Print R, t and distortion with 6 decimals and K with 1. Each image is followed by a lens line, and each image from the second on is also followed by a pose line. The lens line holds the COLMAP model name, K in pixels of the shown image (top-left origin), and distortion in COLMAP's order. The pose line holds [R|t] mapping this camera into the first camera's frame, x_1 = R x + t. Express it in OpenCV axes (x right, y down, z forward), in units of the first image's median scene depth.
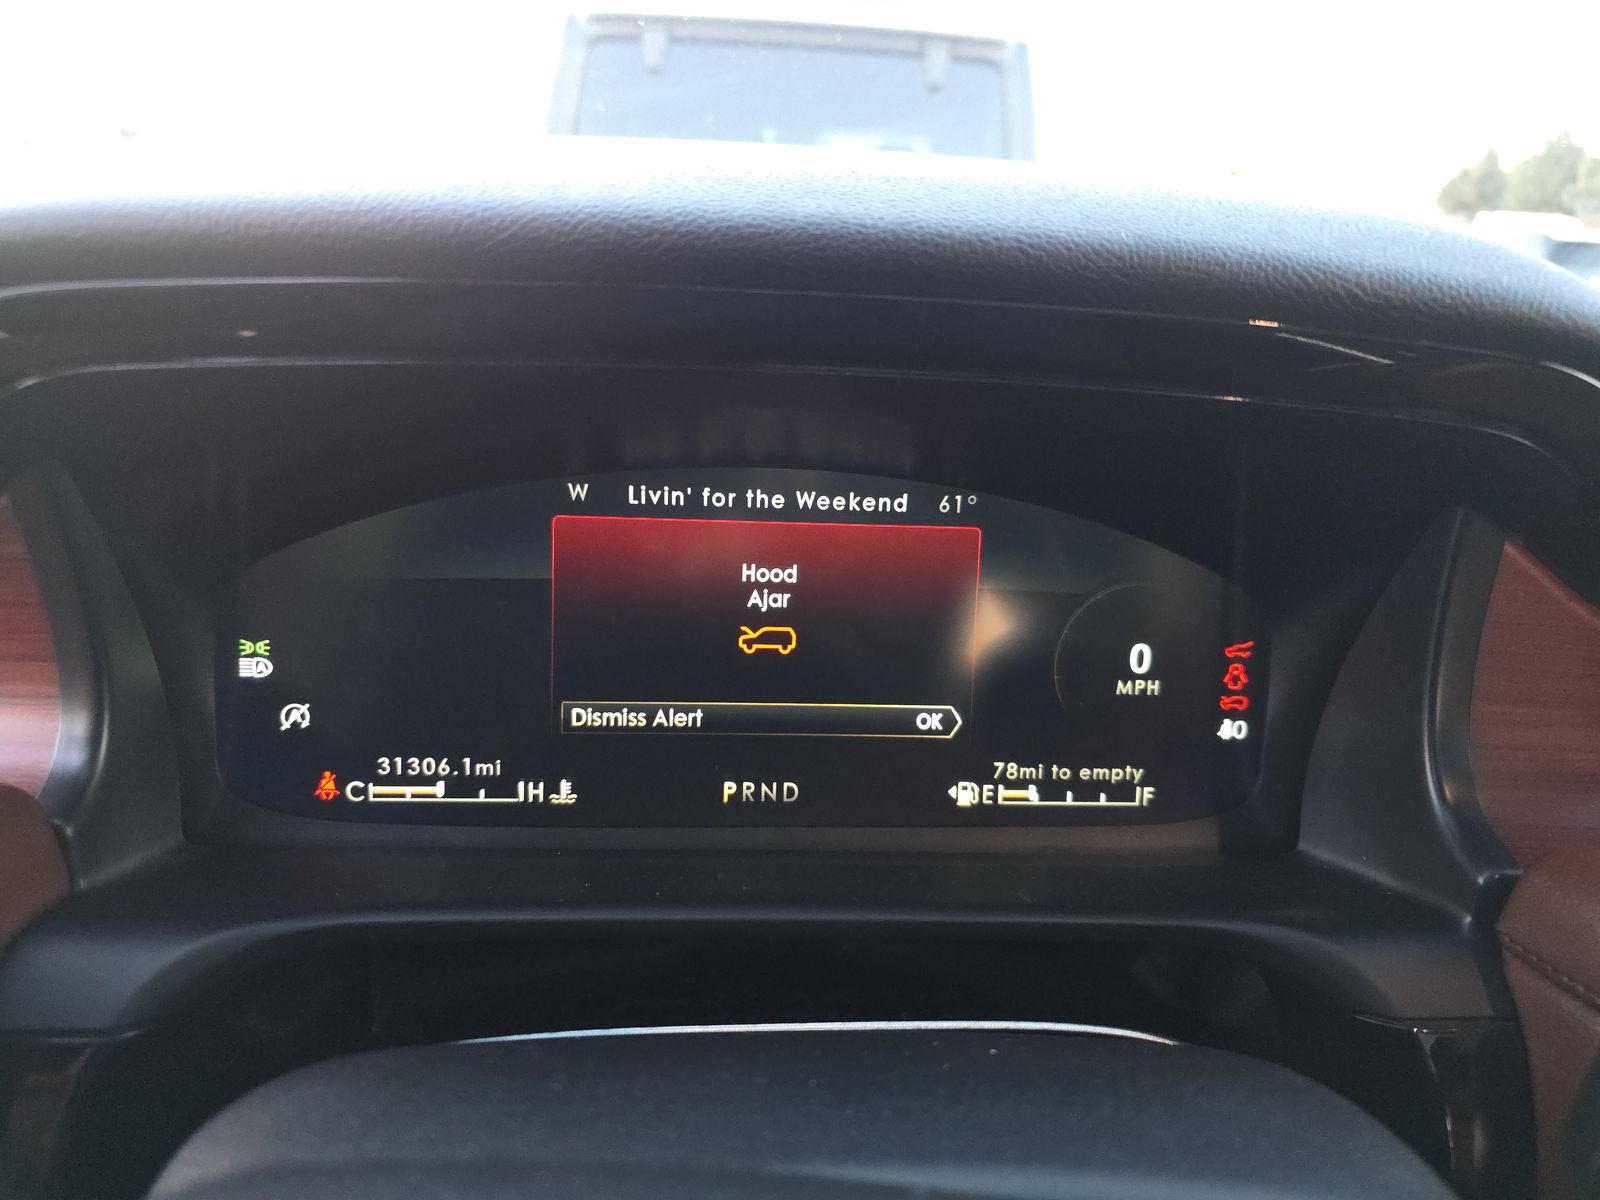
lens RADIAL K [[1158.2, 0, 850.0], [0, 1158.2, 604.8], [0, 0, 1]] dist [0.047908, -0.044218]
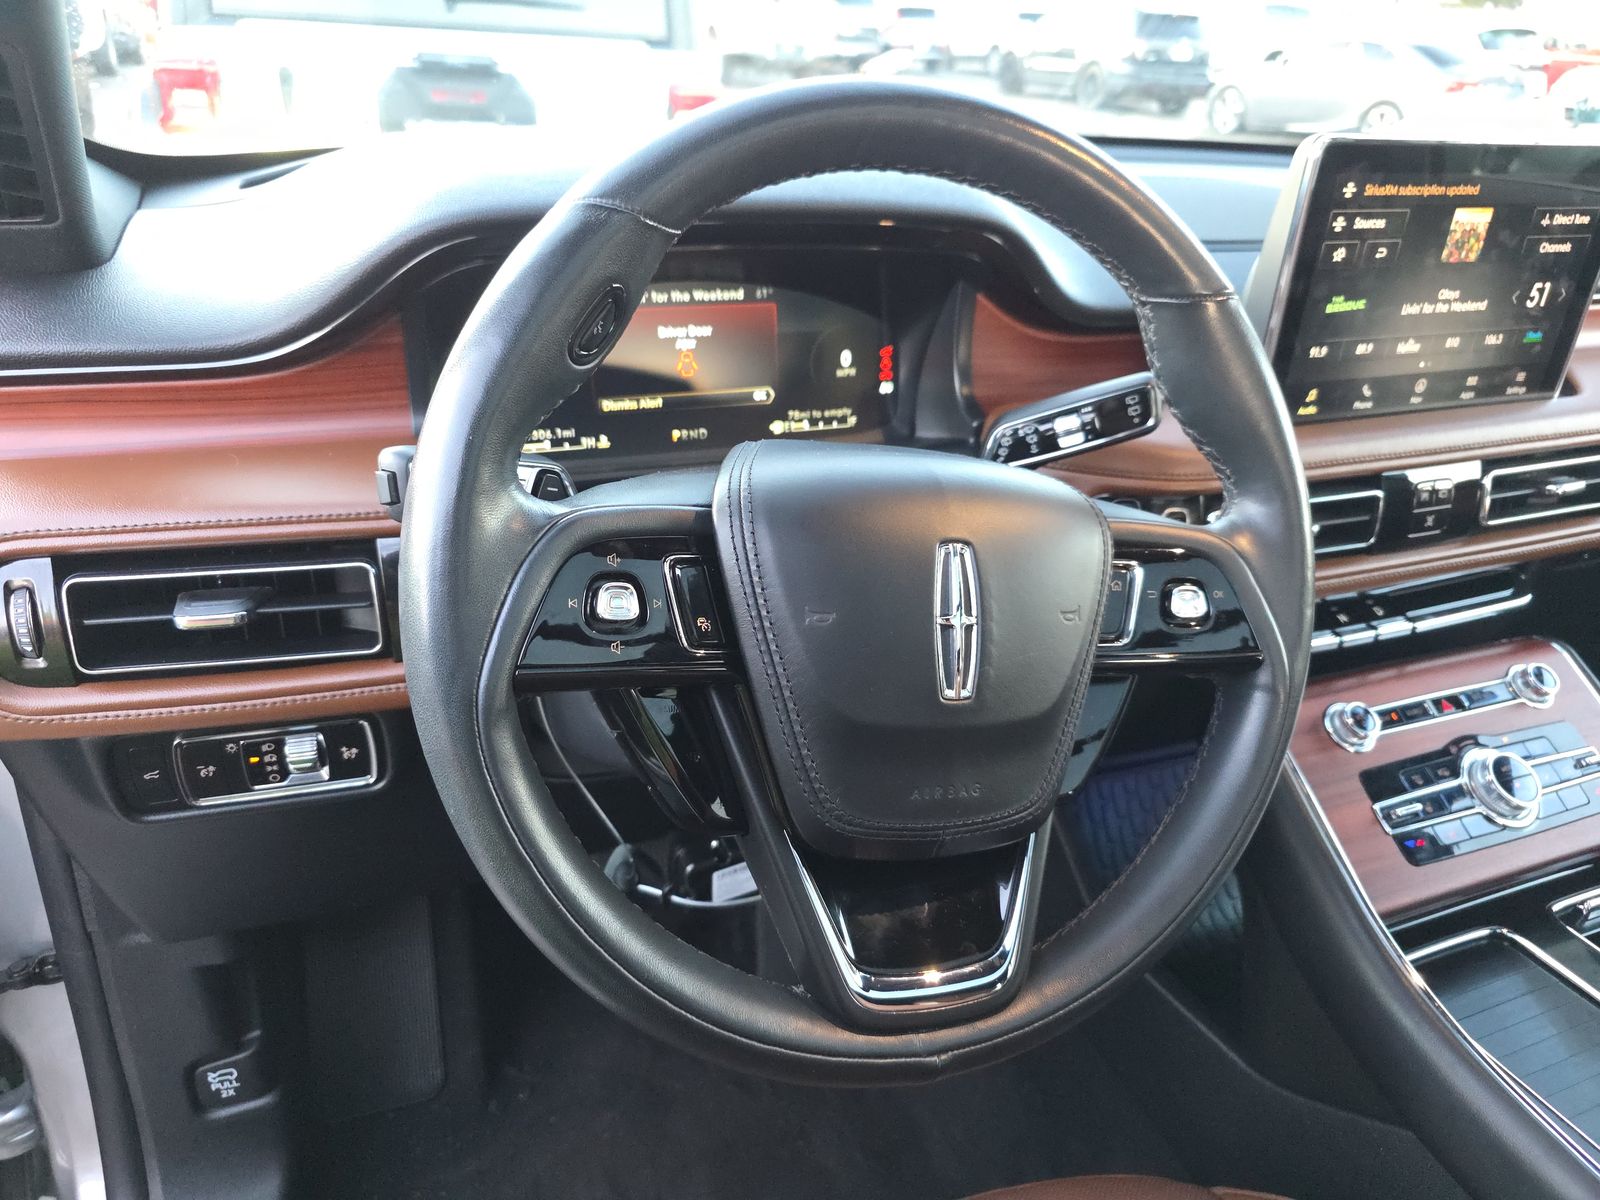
lens RADIAL K [[1303.8, 0, 800.0], [0, 1303.8, 600.0], [0, 0, 1]] dist [0.208064, -0.076670]
pose [[0.947966, -0.133452, 0.289051, -0.647067], [0.087108, 0.981983, 0.167694, 0.071816], [-0.306223, -0.133790, 0.942511, -1.467879]]
